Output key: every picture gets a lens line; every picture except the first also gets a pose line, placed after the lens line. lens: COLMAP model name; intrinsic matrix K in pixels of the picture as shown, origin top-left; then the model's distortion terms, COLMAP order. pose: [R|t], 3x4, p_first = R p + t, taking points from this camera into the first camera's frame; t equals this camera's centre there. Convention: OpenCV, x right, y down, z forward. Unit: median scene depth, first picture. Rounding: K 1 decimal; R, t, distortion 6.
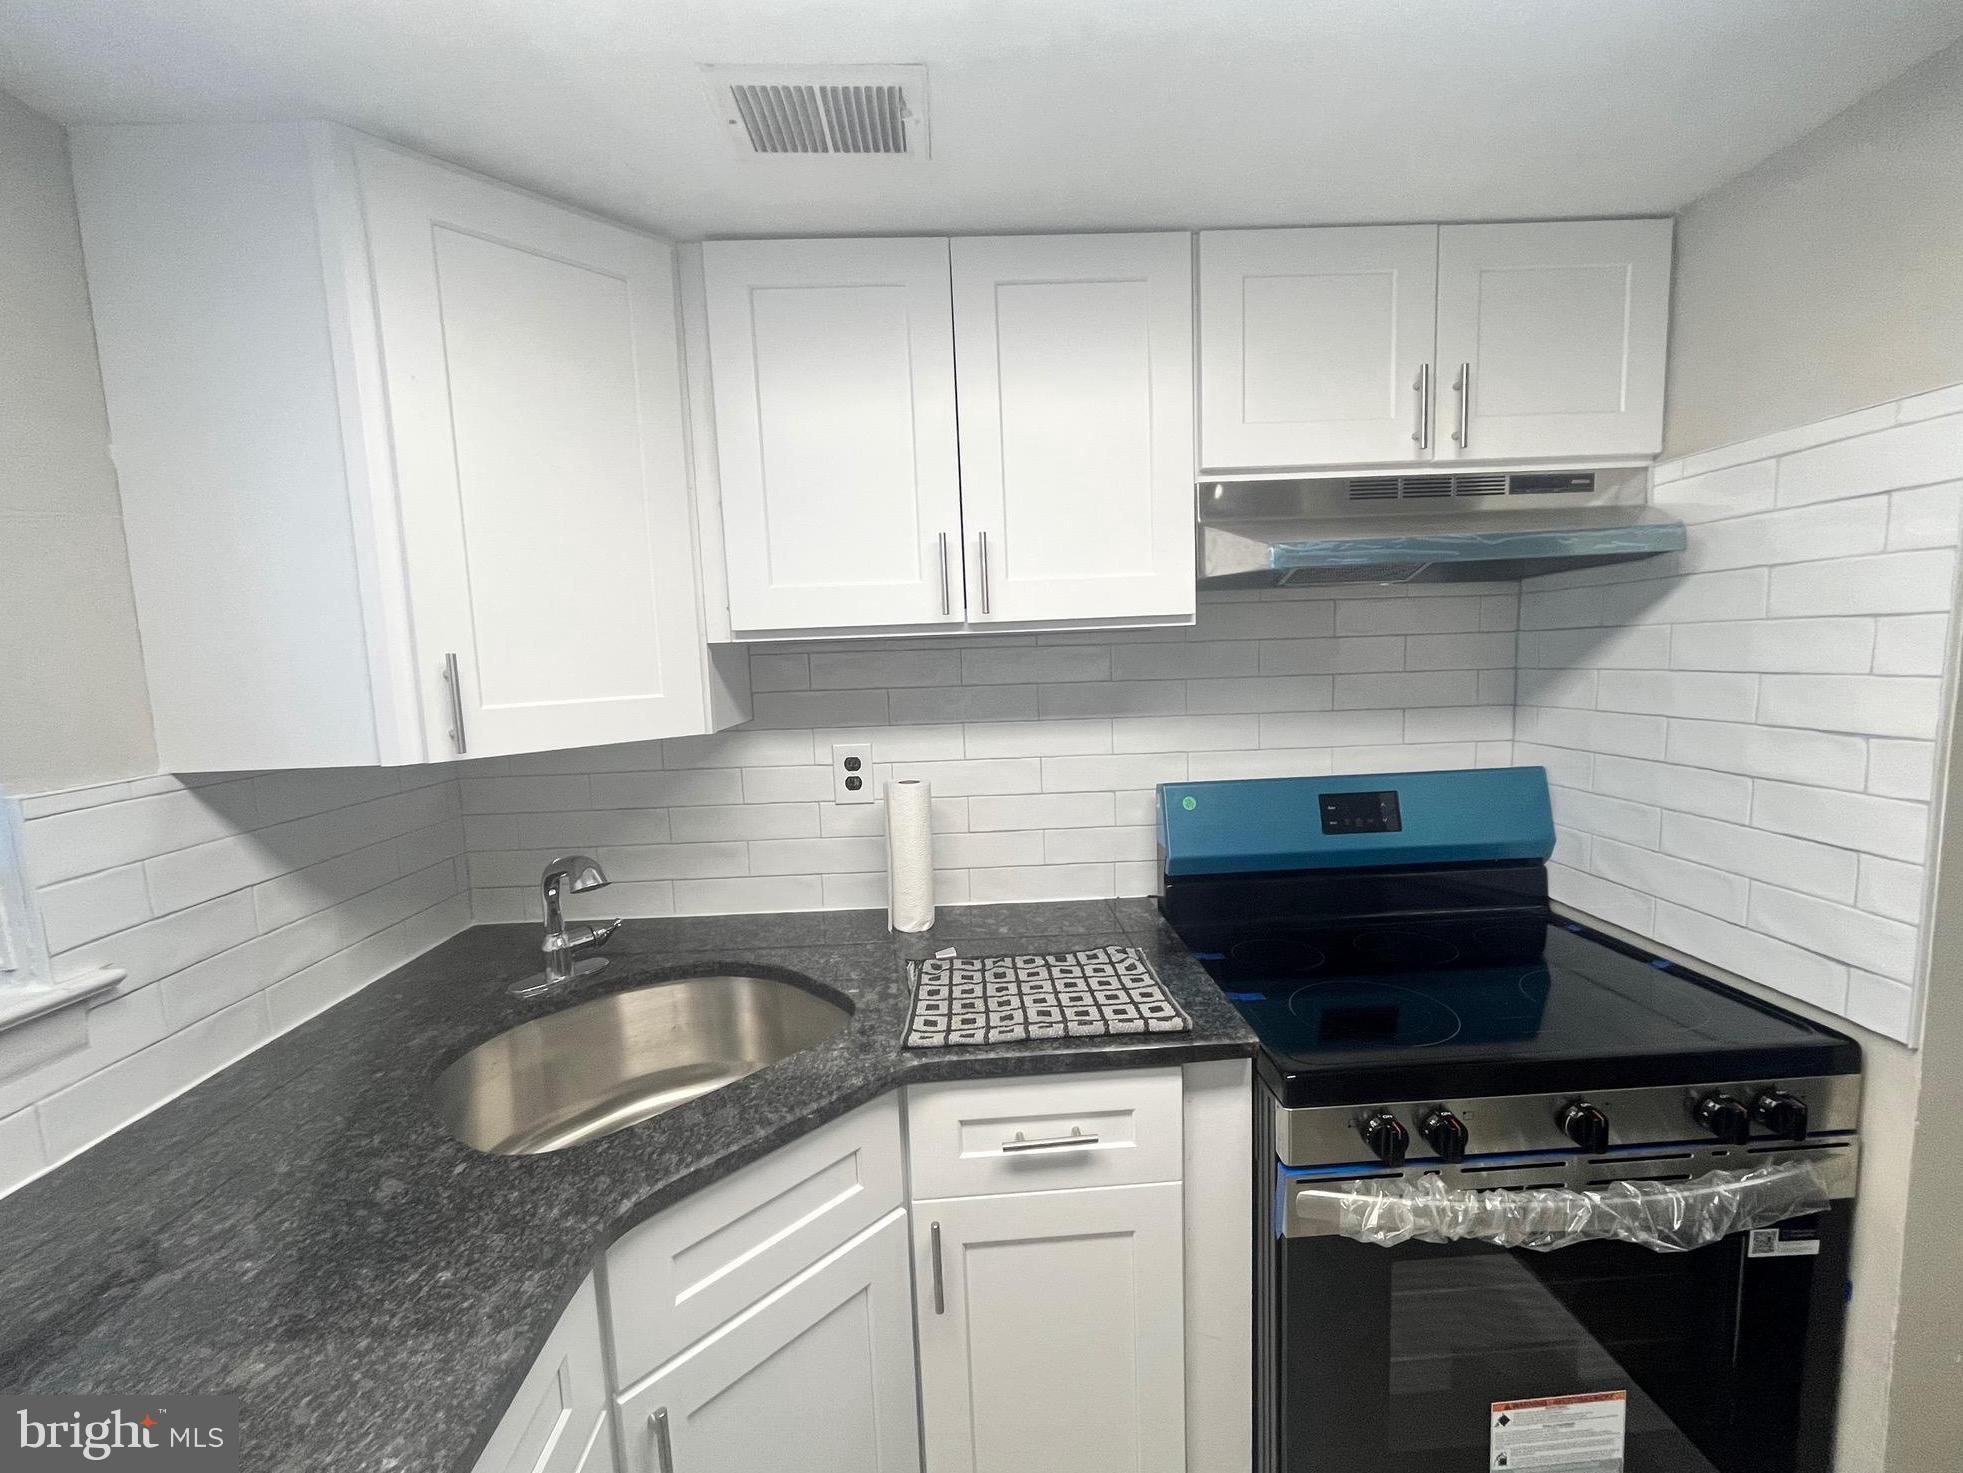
lens RADIAL K [[809.8, 0, 986.4], [0, 809.8, 743.2], [0, 0, 1]] dist [-0.000360, -0.000122]
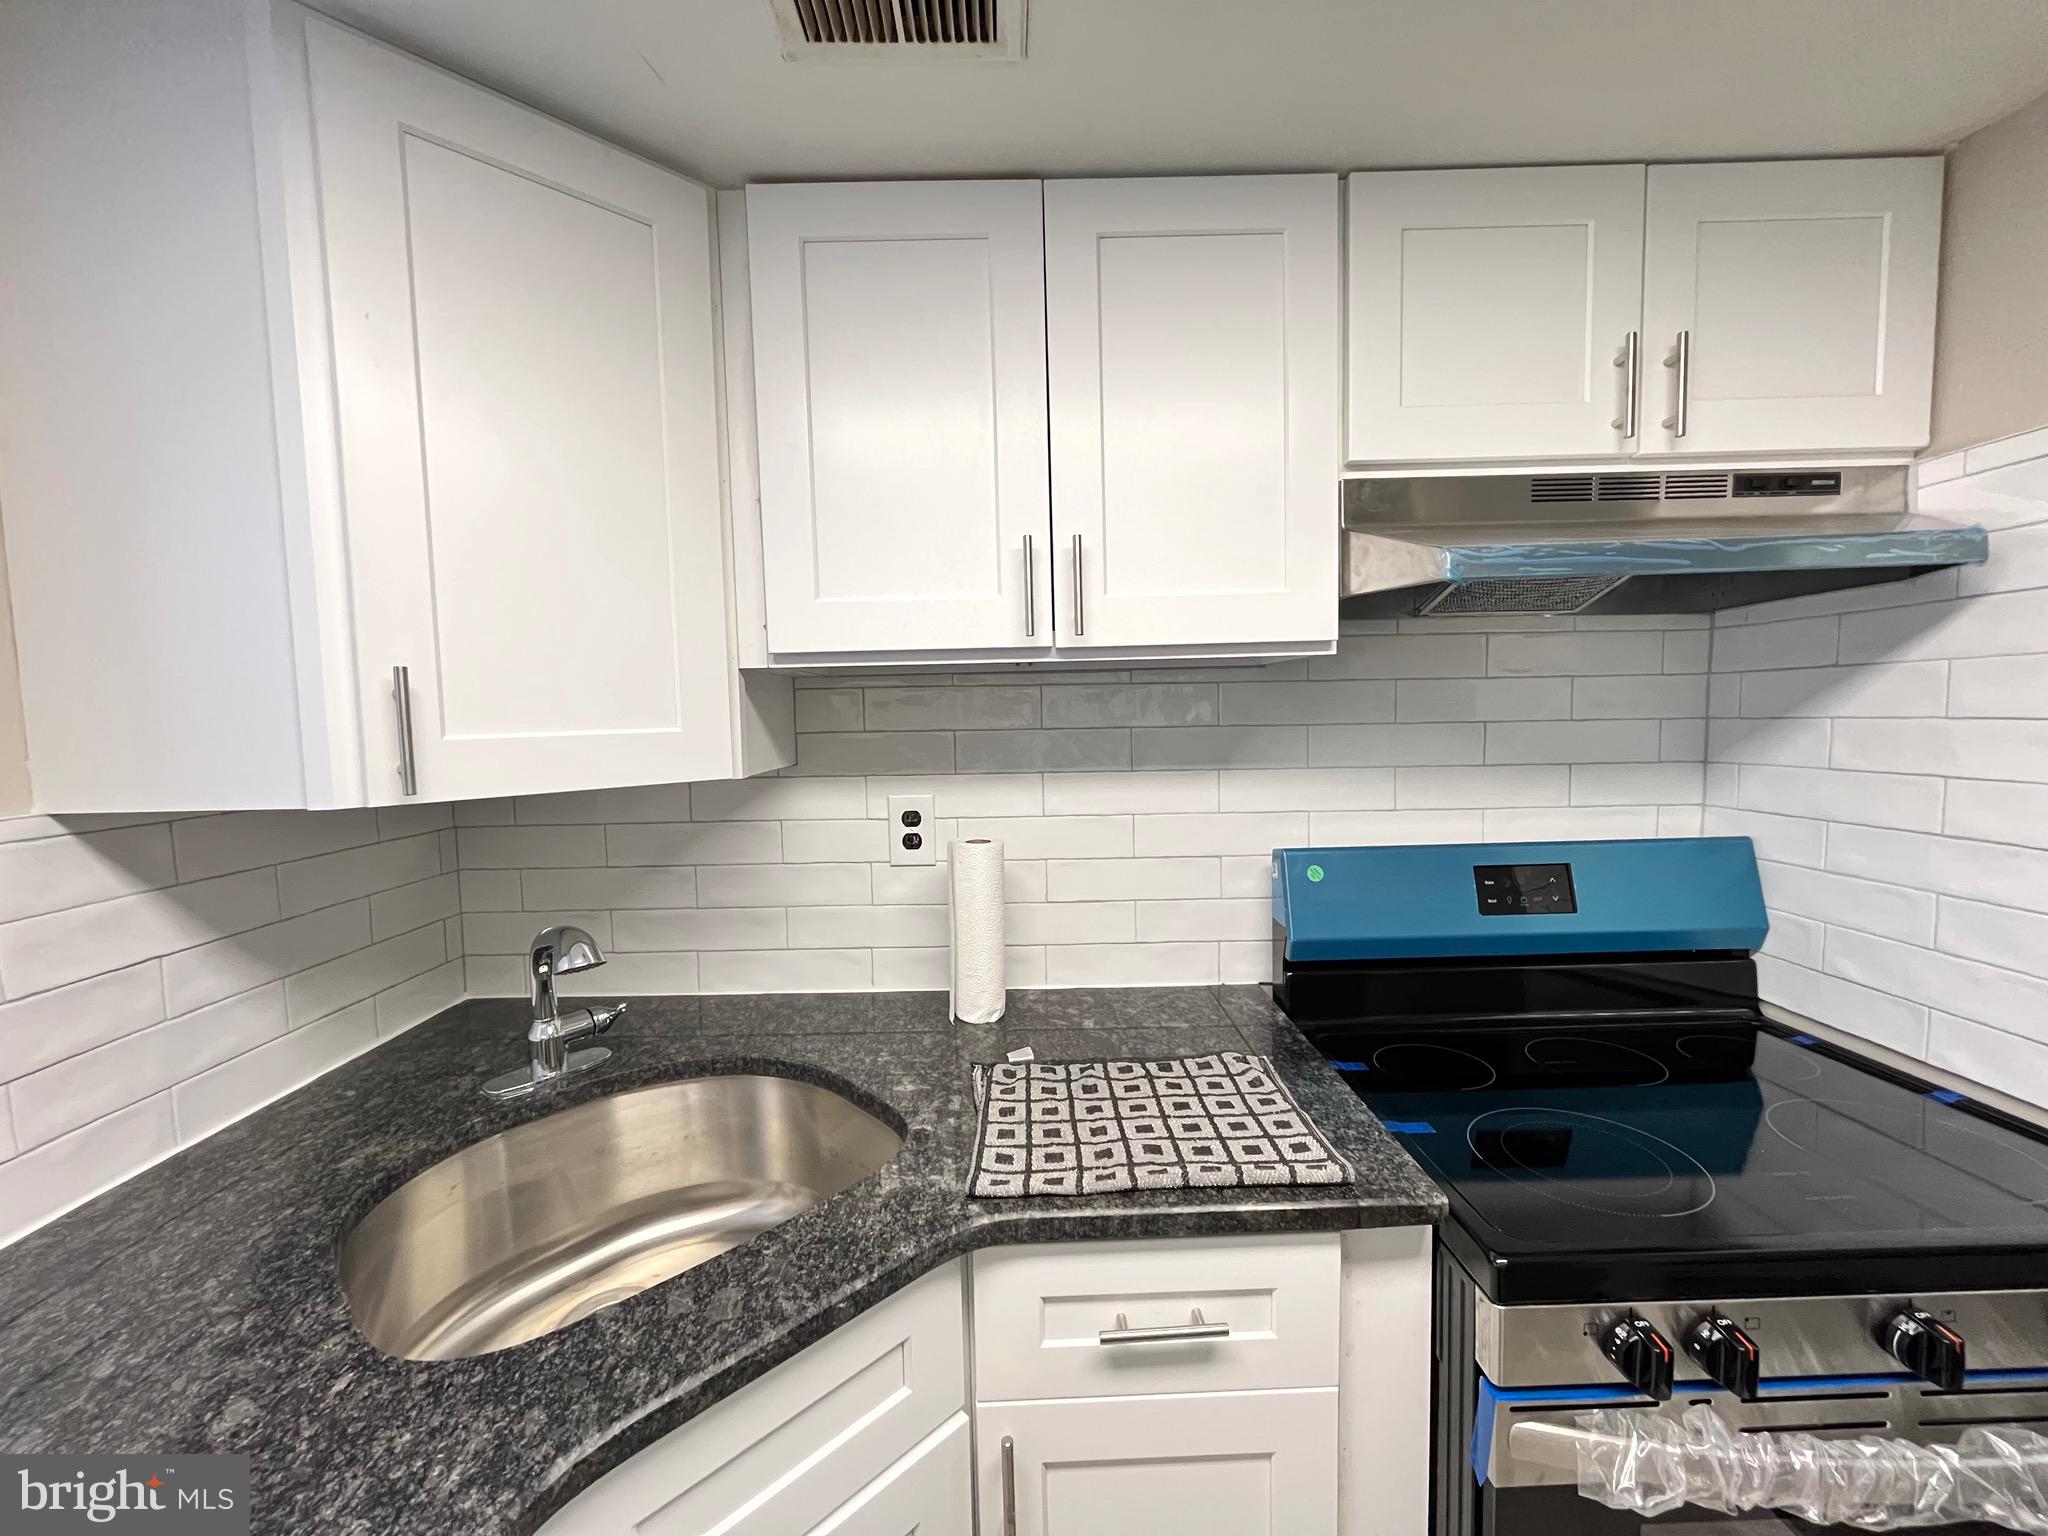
lens RADIAL K [[831.6, 0, 1026.9], [0, 831.6, 767.2], [0, 0, 1]] dist [-0.001057, -0.000403]
pose [[0.999488, 0.016449, -0.027456, -0.028873], [-0.017520, 0.999077, -0.039233, 0.005323], [0.026785, 0.039694, 0.998853, 0.178877]]
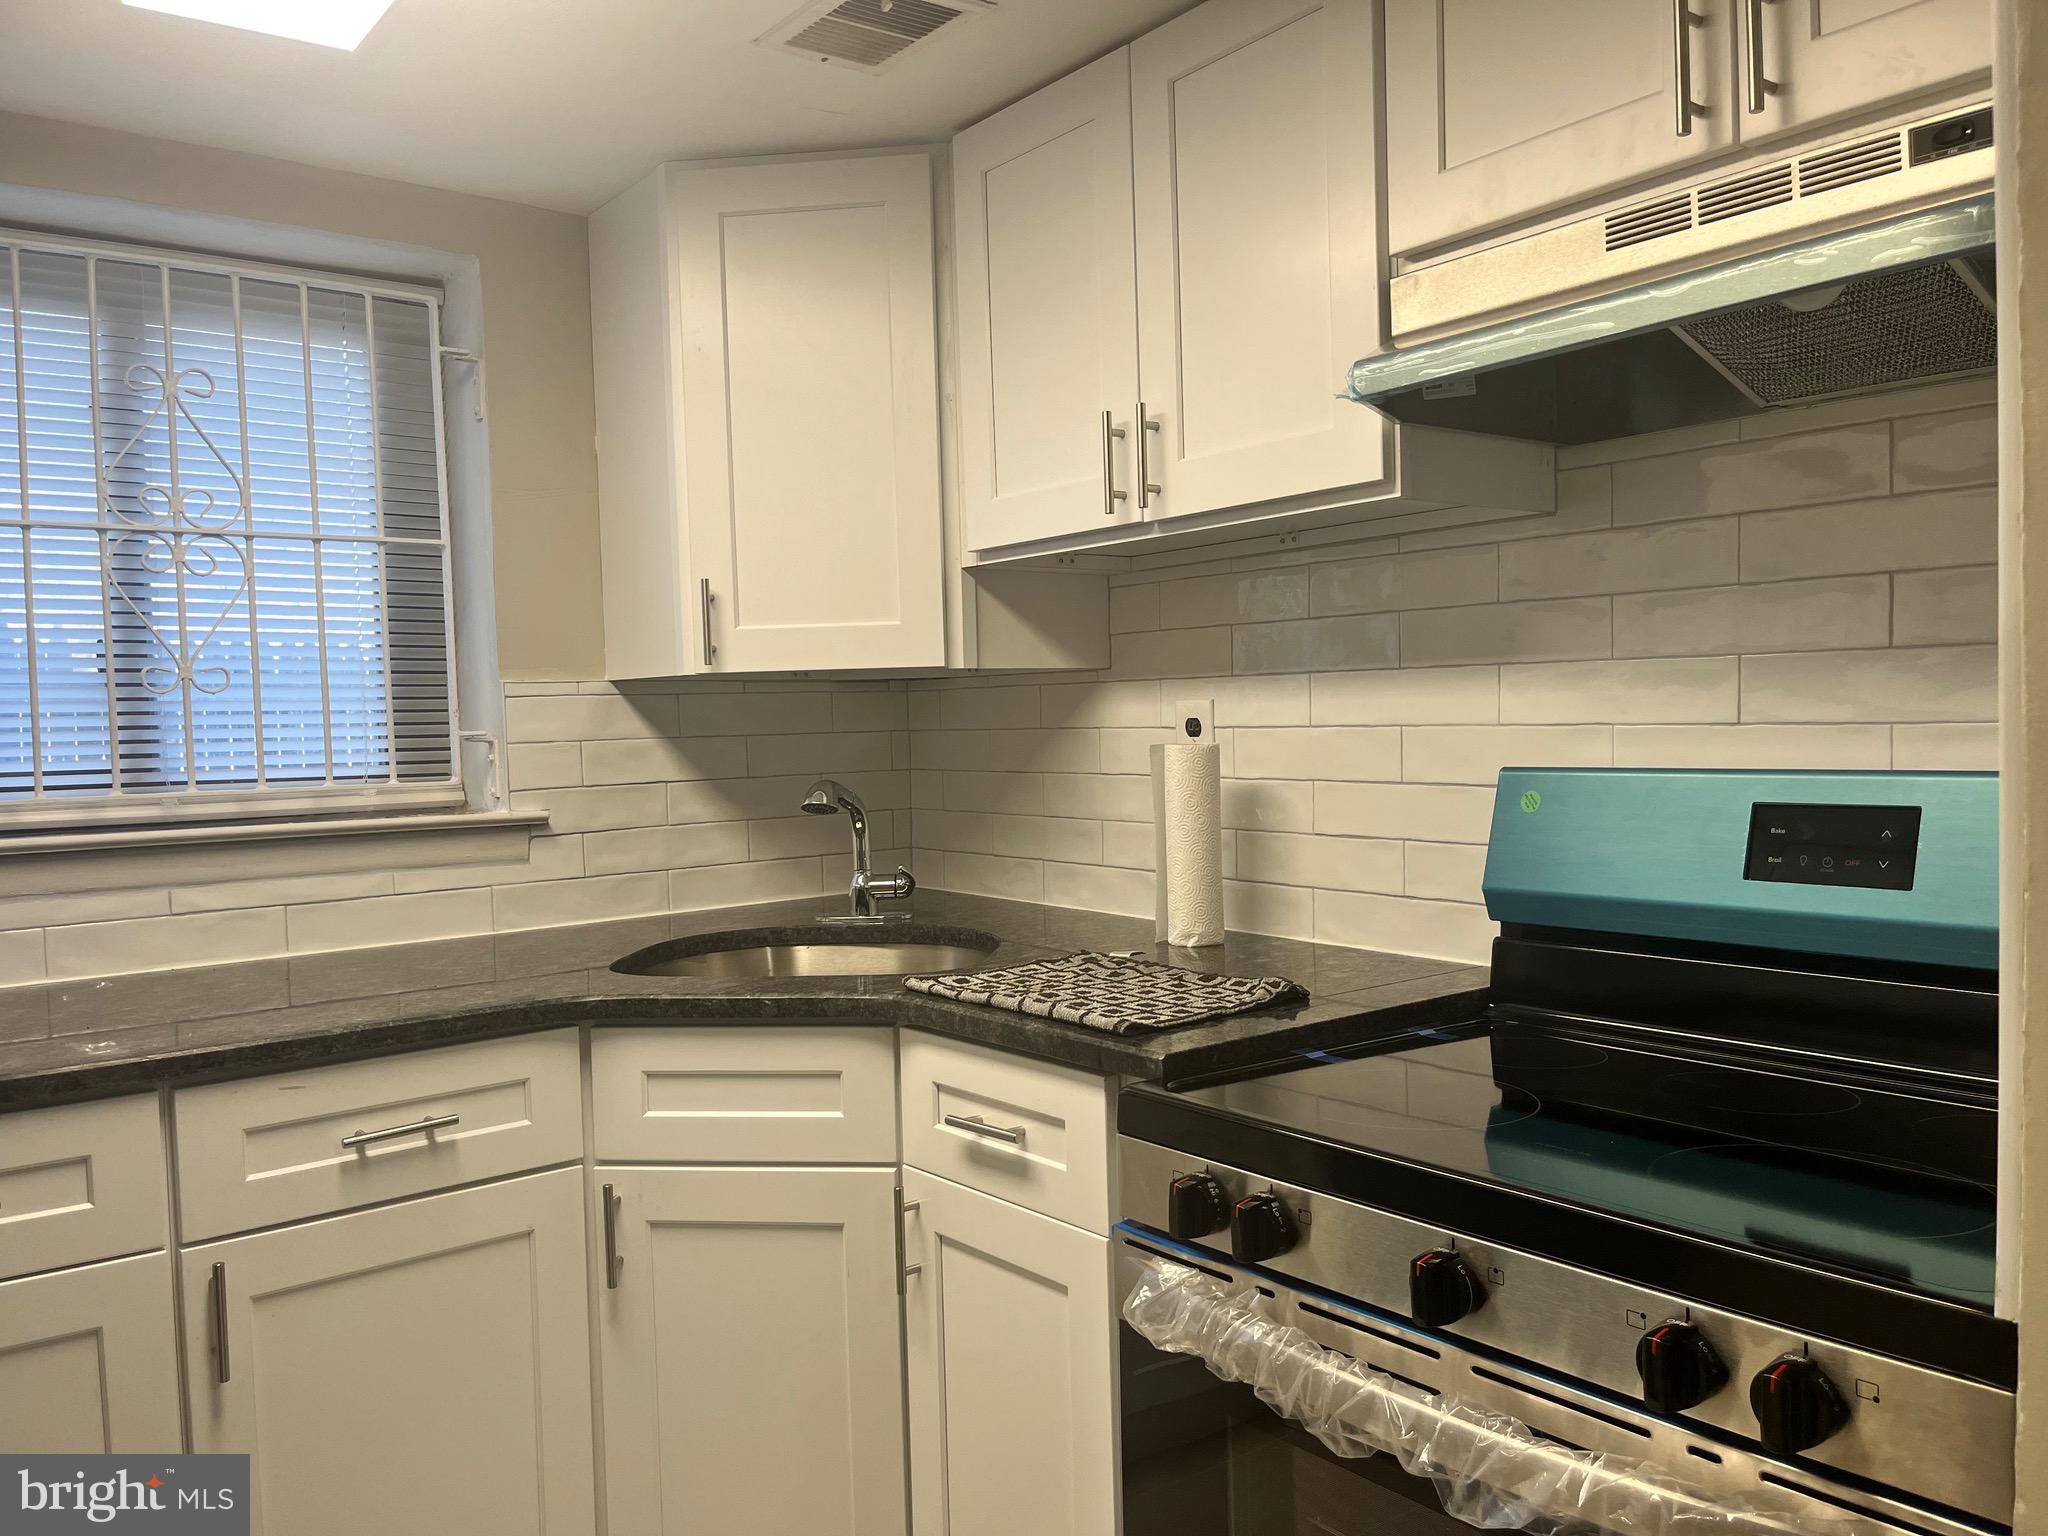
lens RADIAL K [[1559.2, 0, 1037.0], [0, 1559.2, 759.8], [0, 0, 1]] dist [0.070422, -0.101946]
pose [[0.589385, 0.044680, -0.806615, 1.189411], [-0.083288, 0.996509, -0.005658, 0.100147], [0.803547, 0.070516, 0.591049, 0.052367]]
